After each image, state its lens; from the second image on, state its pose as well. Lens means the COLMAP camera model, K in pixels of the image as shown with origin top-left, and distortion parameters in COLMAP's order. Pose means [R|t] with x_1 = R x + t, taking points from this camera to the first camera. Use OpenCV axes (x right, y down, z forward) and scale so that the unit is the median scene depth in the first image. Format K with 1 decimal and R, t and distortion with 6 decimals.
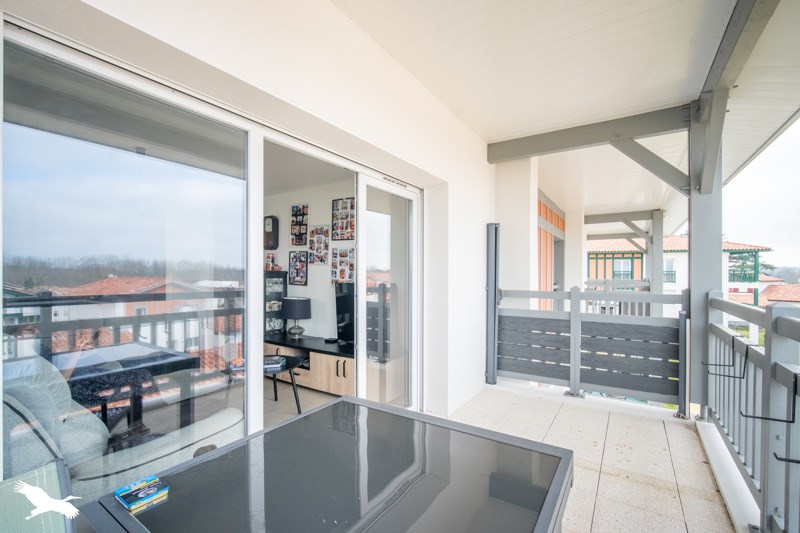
lens RADIAL K [[357.8, 0, 399.6], [0, 357.8, 272.0], [0, 0, 1]] dist [-0.000824, -0.000111]
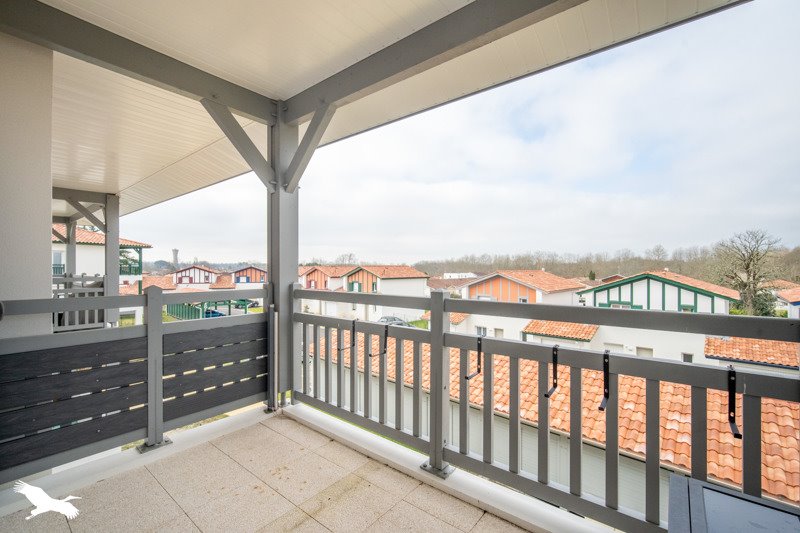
lens RADIAL K [[346.8, 0, 400.0], [0, 346.8, 266.5], [0, 0, 1]] dist [-0.001699, -0.000197]
pose [[0.104306, 0.000505, 0.994545, -0.122667], [-0.002977, 0.999996, -0.000195, 0.001945], [-0.994541, -0.002941, 0.104307, 0.479877]]
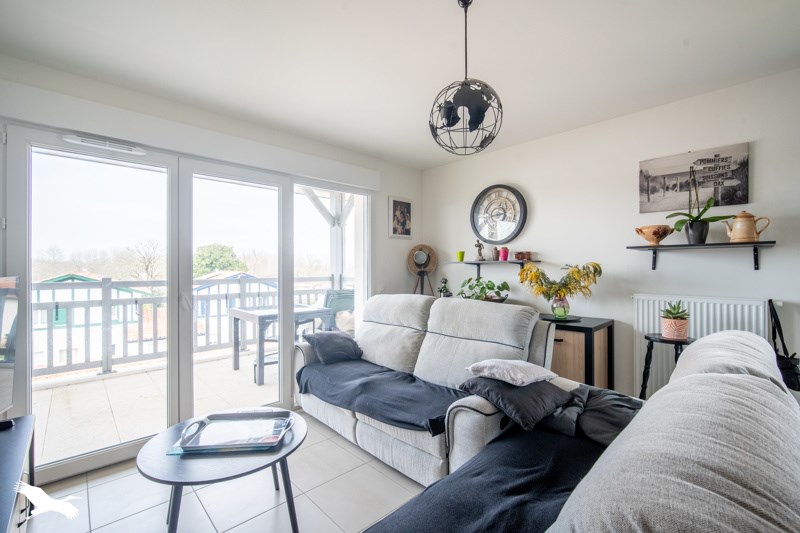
lens RADIAL K [[346.8, 0, 400.0], [0, 346.8, 266.5], [0, 0, 1]] dist [-0.001699, -0.000197]
pose [[-0.971651, 0.001339, 0.236415, -0.740420], [-0.000443, 0.999972, -0.007484, 0.016681], [-0.236418, -0.007377, -0.971623, 1.386211]]
